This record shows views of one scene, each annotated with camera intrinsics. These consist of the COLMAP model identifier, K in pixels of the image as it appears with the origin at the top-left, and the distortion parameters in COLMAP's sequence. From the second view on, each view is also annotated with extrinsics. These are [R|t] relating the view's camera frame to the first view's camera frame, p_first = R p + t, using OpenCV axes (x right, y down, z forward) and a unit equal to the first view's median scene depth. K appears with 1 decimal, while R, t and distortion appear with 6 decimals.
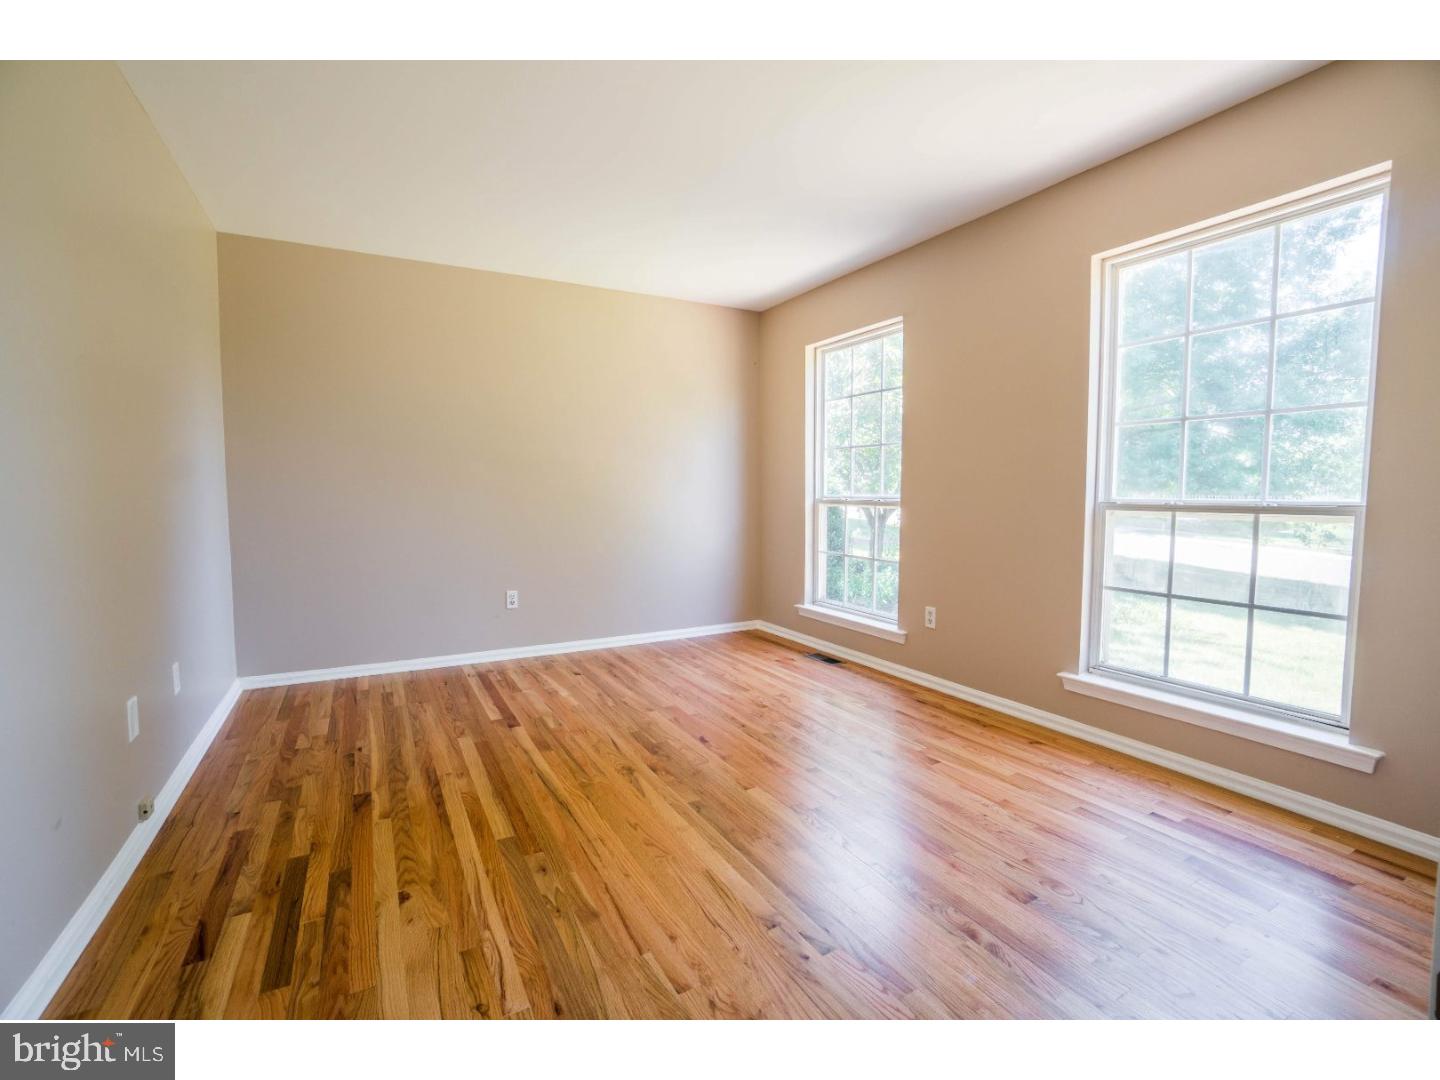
lens RADIAL K [[635.7, 0, 717.7], [0, 635.7, 544.7], [0, 0, 1]] dist [-0.051200, 0.015982]
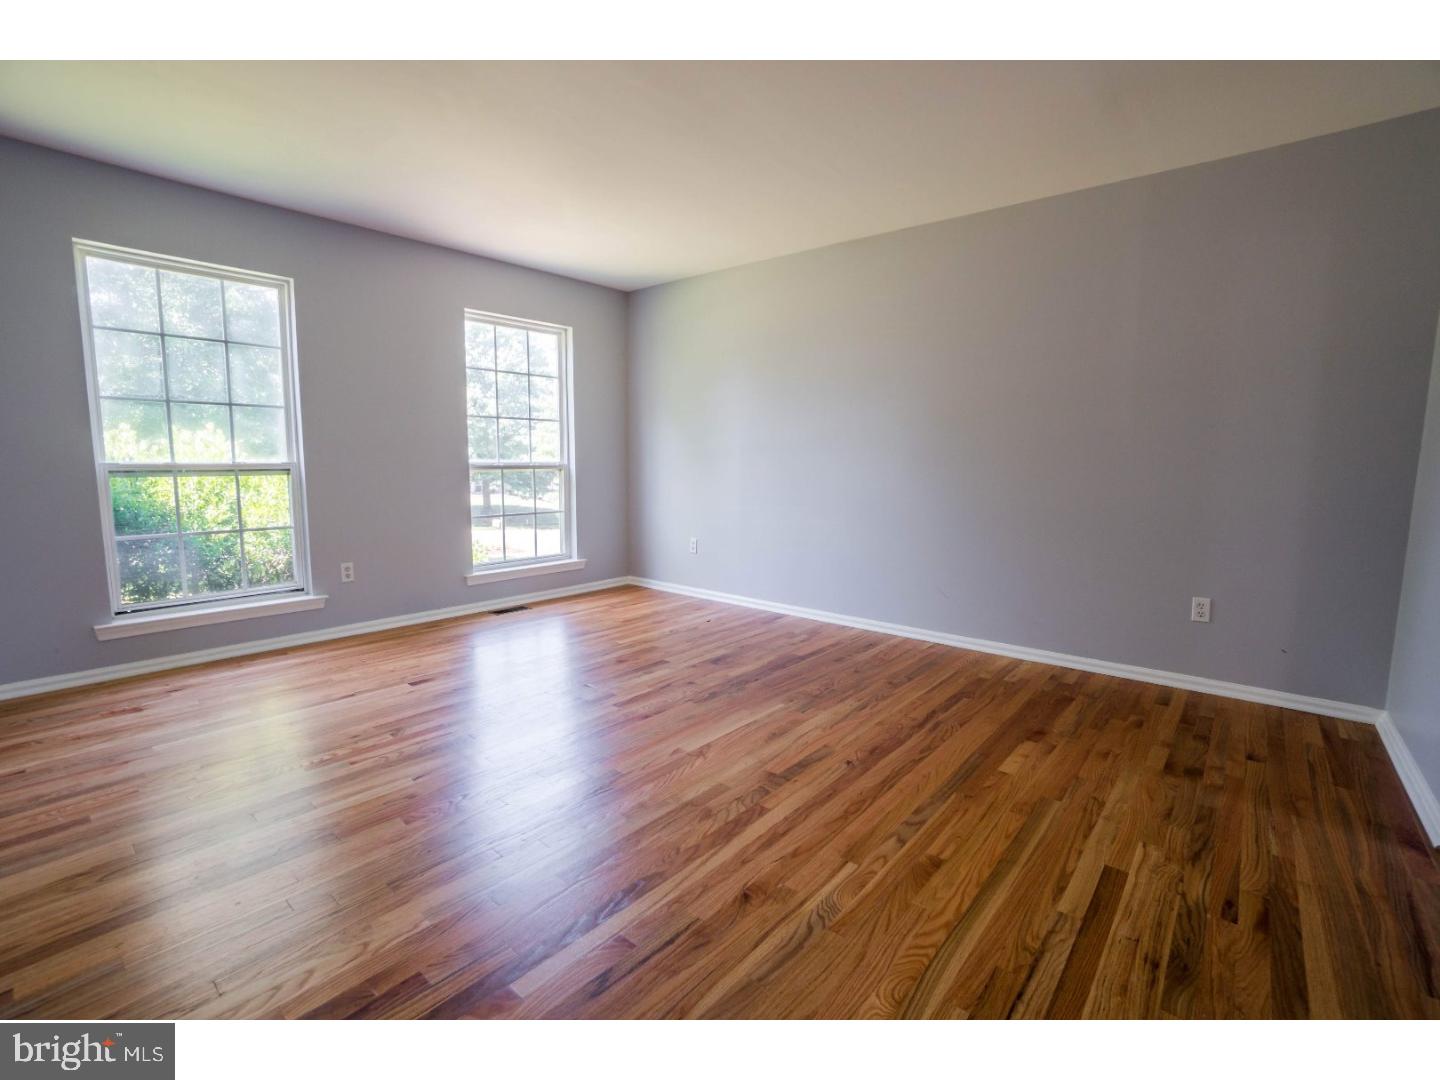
lens RADIAL K [[635.7, 0, 717.7], [0, 635.7, 537.8], [0, 0, 1]] dist [-0.051200, 0.015982]
pose [[-0.346530, -0.116965, 0.930718, -0.887638], [0.069572, 0.986258, 0.149848, -0.062515], [-0.935455, 0.116679, -0.333631, 0.754895]]
